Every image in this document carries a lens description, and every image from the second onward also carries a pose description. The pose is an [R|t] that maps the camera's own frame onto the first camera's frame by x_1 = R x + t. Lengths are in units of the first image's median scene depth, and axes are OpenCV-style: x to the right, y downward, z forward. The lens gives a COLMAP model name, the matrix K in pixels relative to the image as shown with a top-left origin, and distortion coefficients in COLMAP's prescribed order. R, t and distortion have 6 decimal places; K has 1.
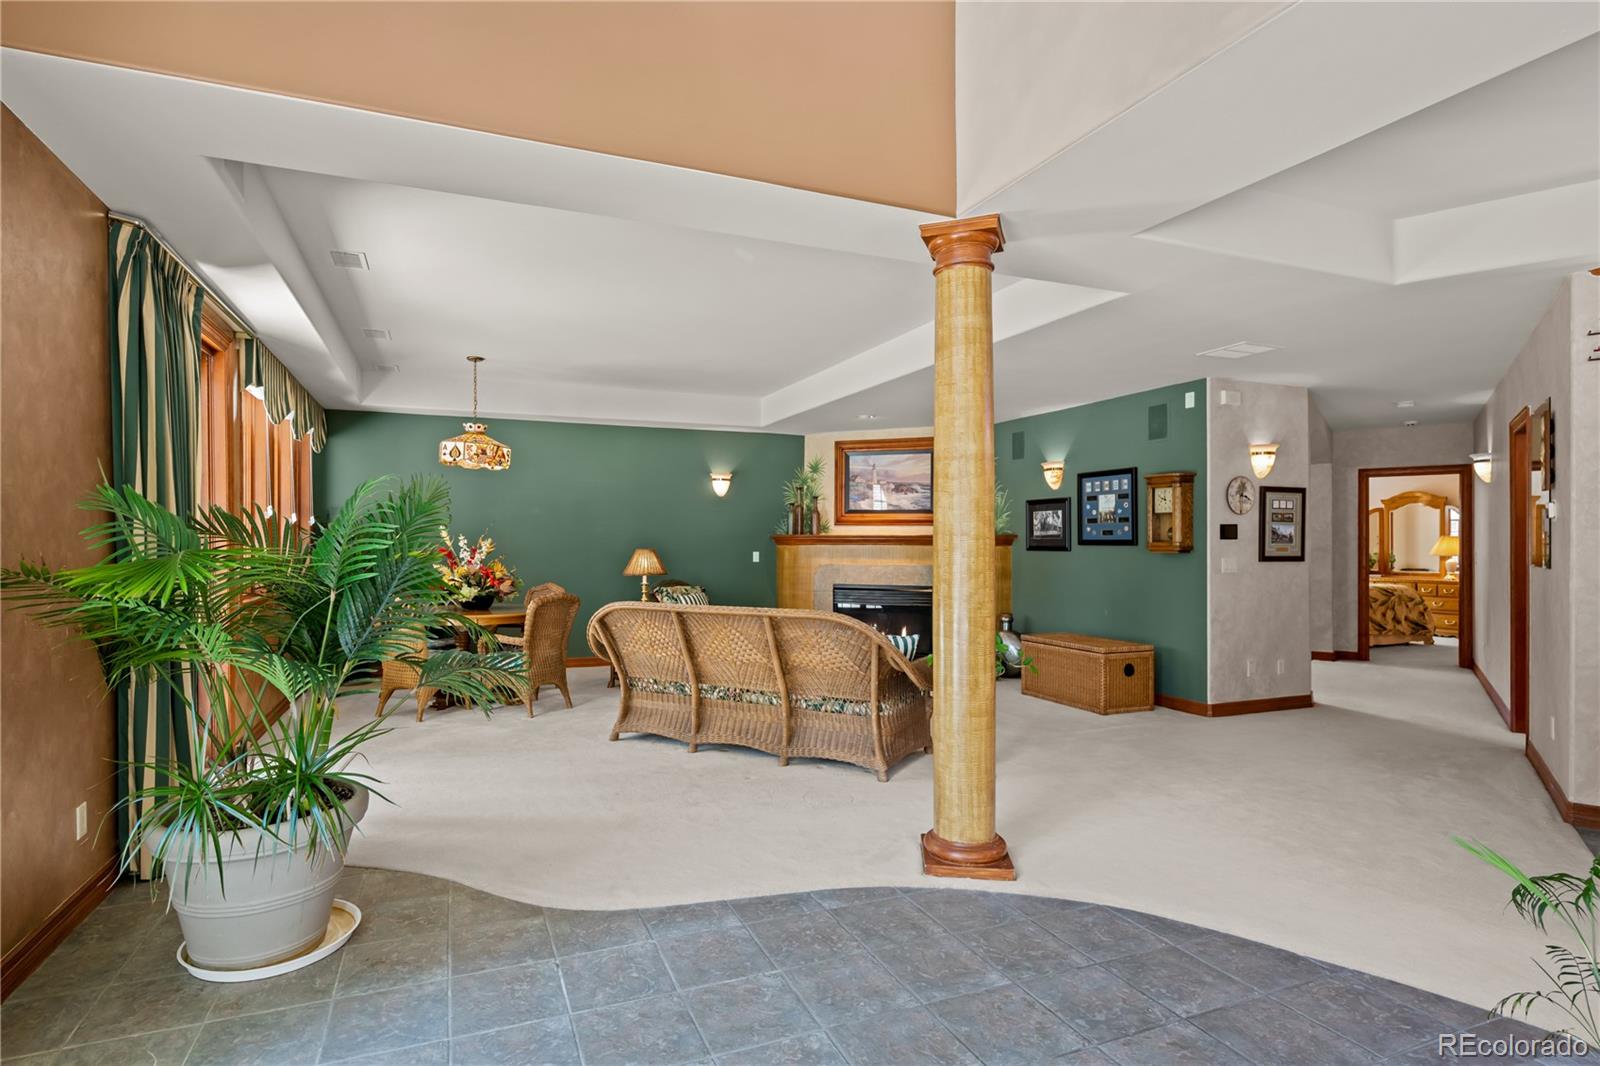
lens RADIAL K [[814.6, 0, 792.0], [0, 814.6, 545.4], [0, 0, 1]] dist [0.001789, -0.000165]
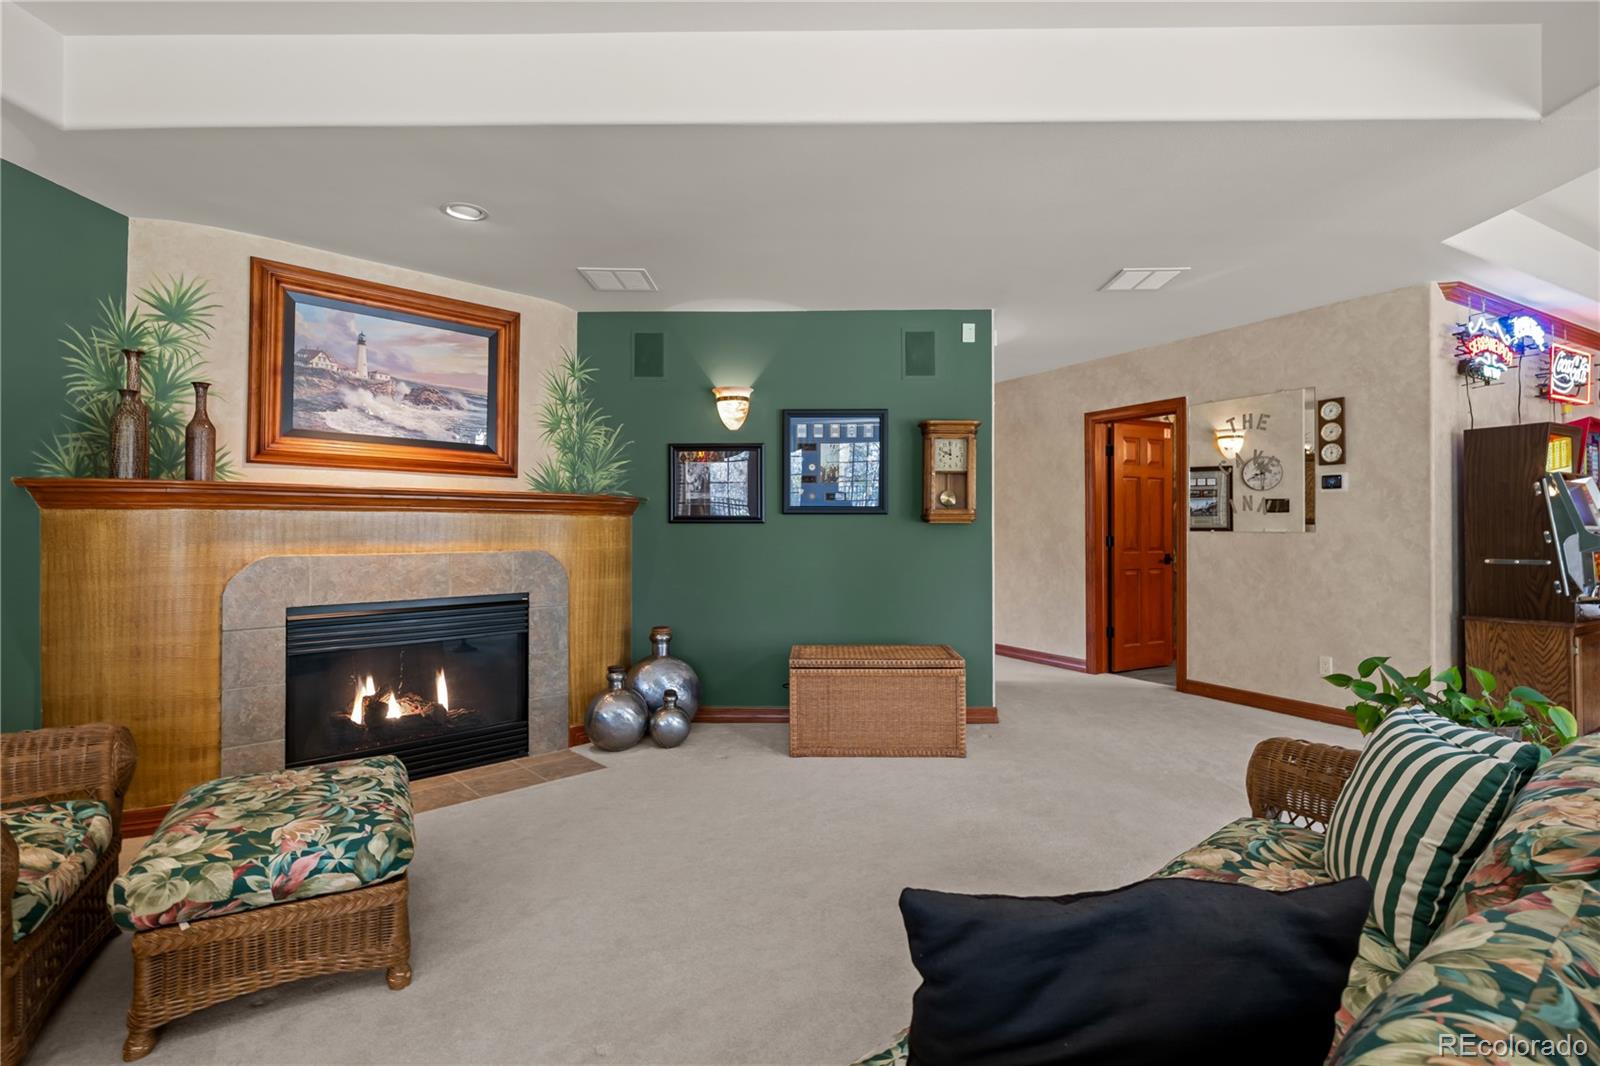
lens RADIAL K [[751.6, 0, 844.7], [0, 751.6, 516.3], [0, 0, 1]] dist [0.000646, 0.000880]
pose [[0.406345, 0.010744, 0.913657, -0.191141], [0.006026, 0.999878, -0.014438, 0.010697], [-0.913700, 0.011372, 0.406231, 0.651624]]
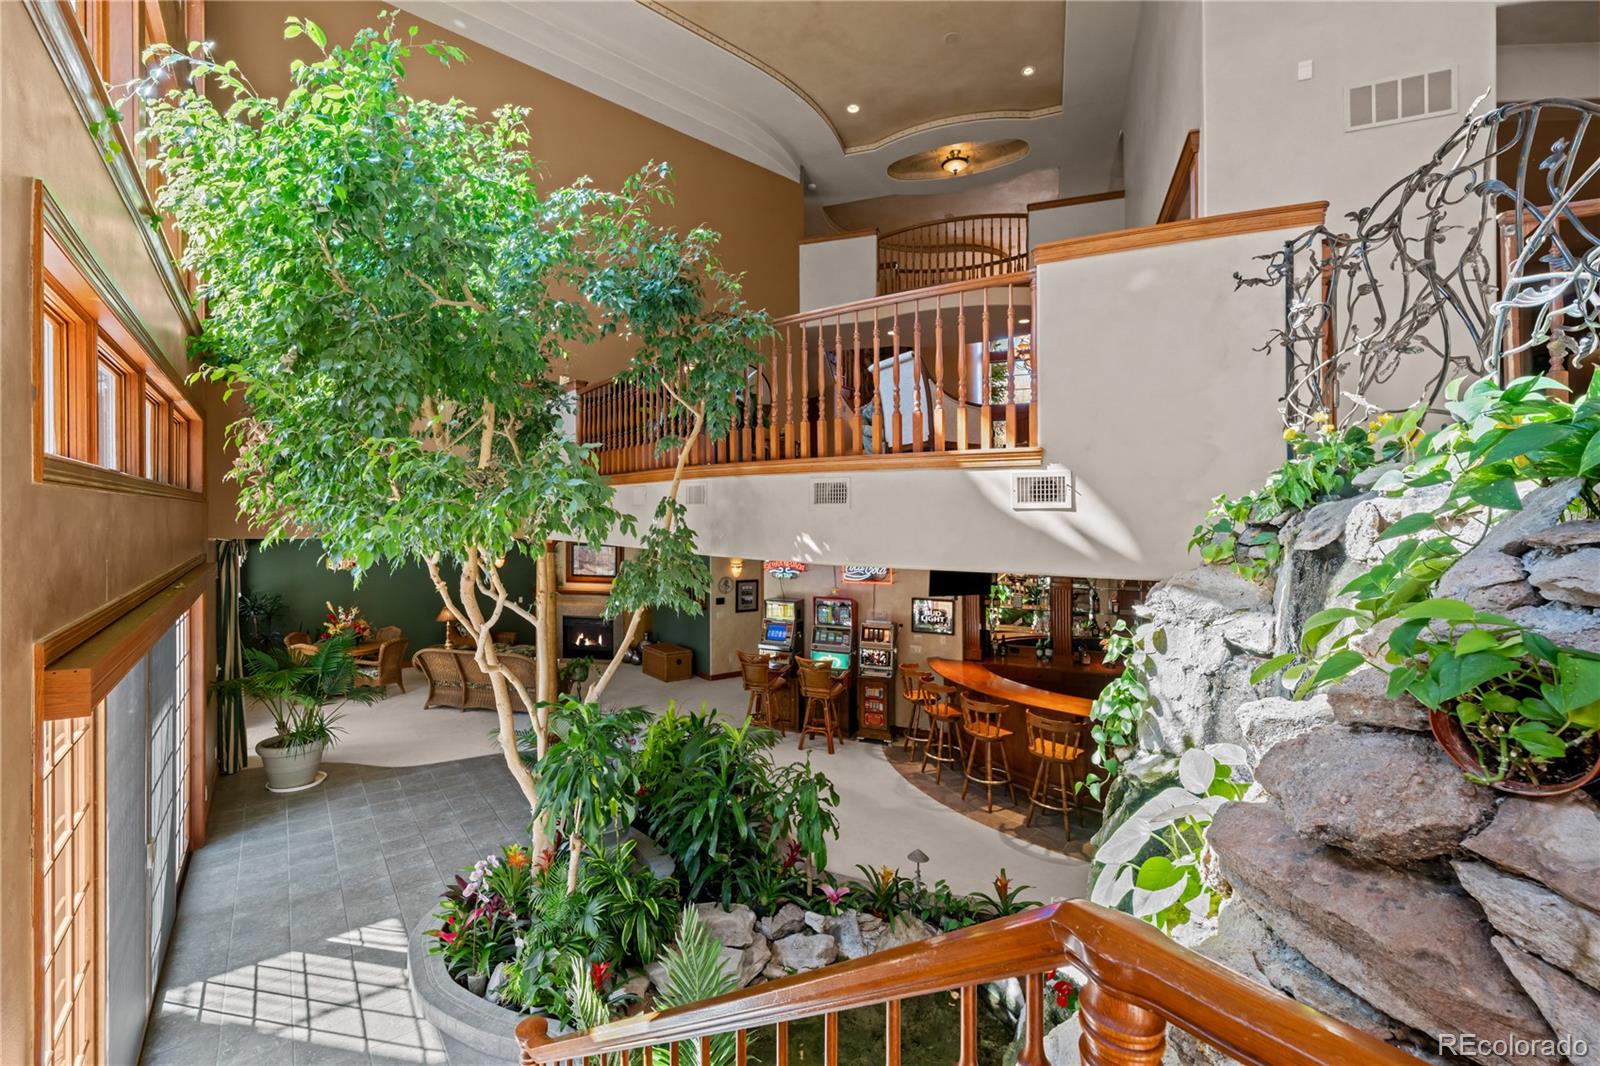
lens RADIAL K [[641.4, 0, 796.6], [0, 641.4, 535.4], [0, 0, 1]] dist [0.000671, 0.000980]
pose [[0.962211, 0.002422, 0.272294, 0.172072], [-0.003738, 0.999984, 0.004314, -0.152141], [-0.272279, -0.005169, 0.962204, -0.592953]]
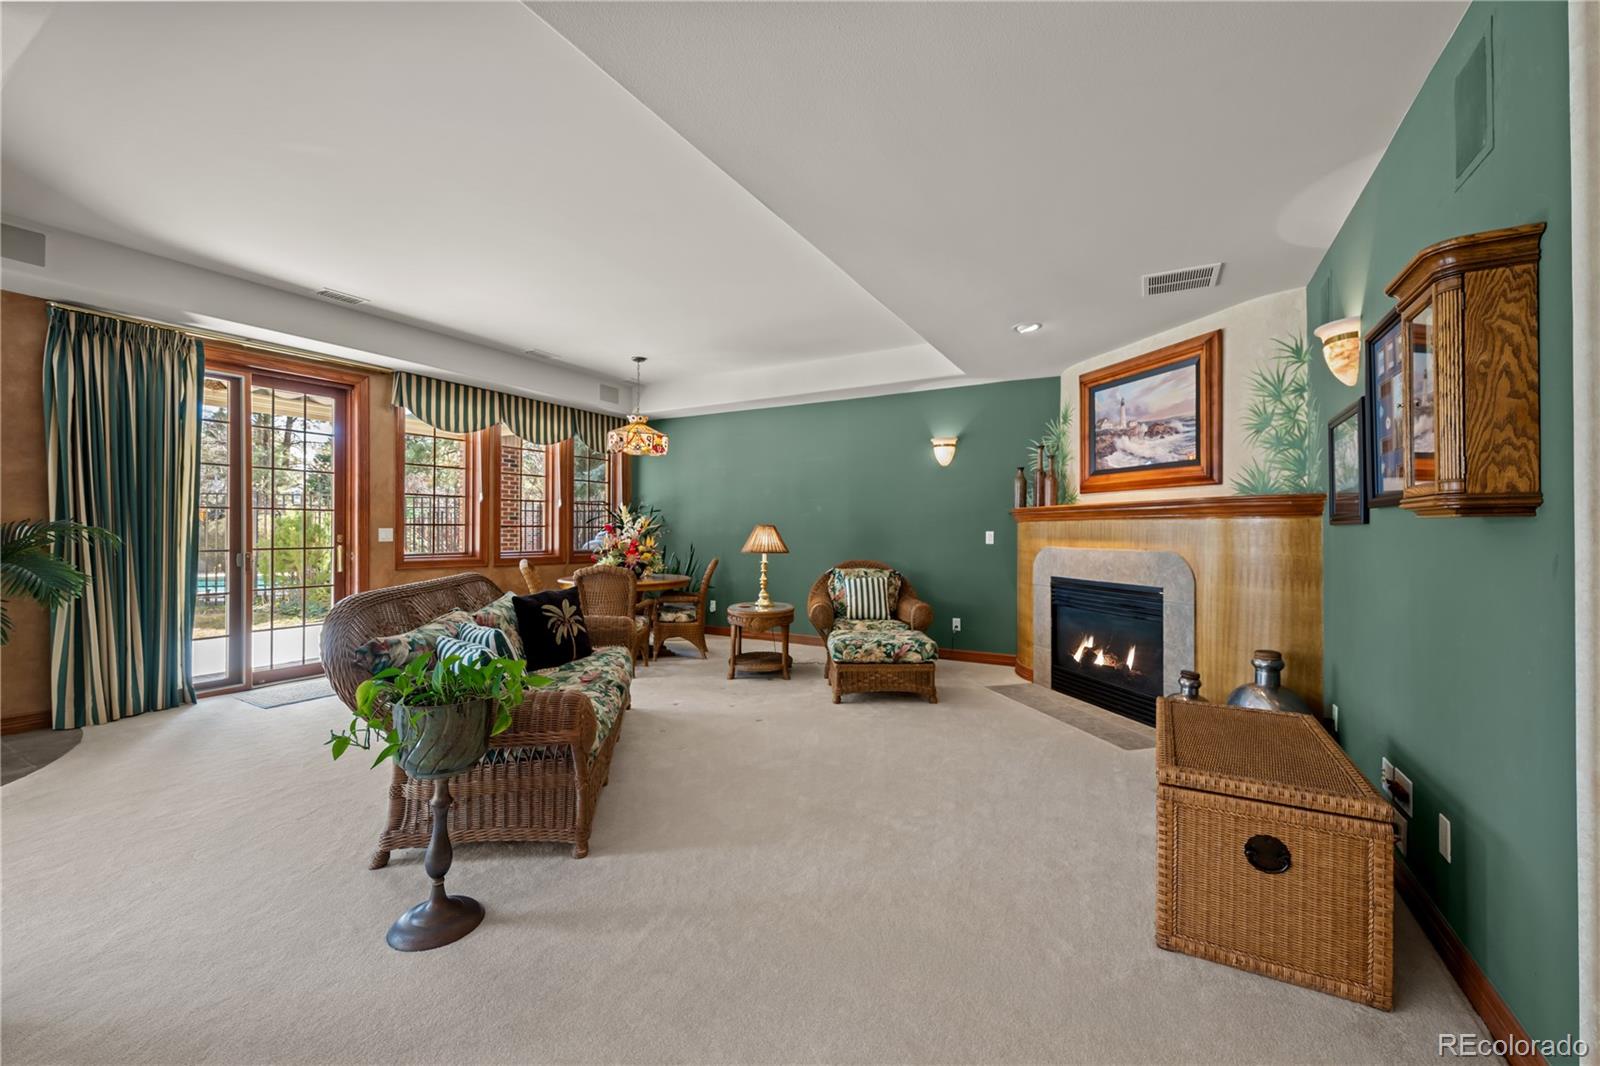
lens RADIAL K [[641.4, 0, 838.9], [0, 641.4, 537.2], [0, 0, 1]] dist [0.000671, 0.000980]
pose [[0.614891, 0.005740, -0.788591, 0.413587], [-0.006161, 0.999978, 0.002474, 0.014702], [0.788588, 0.003337, 0.614913, 0.554312]]
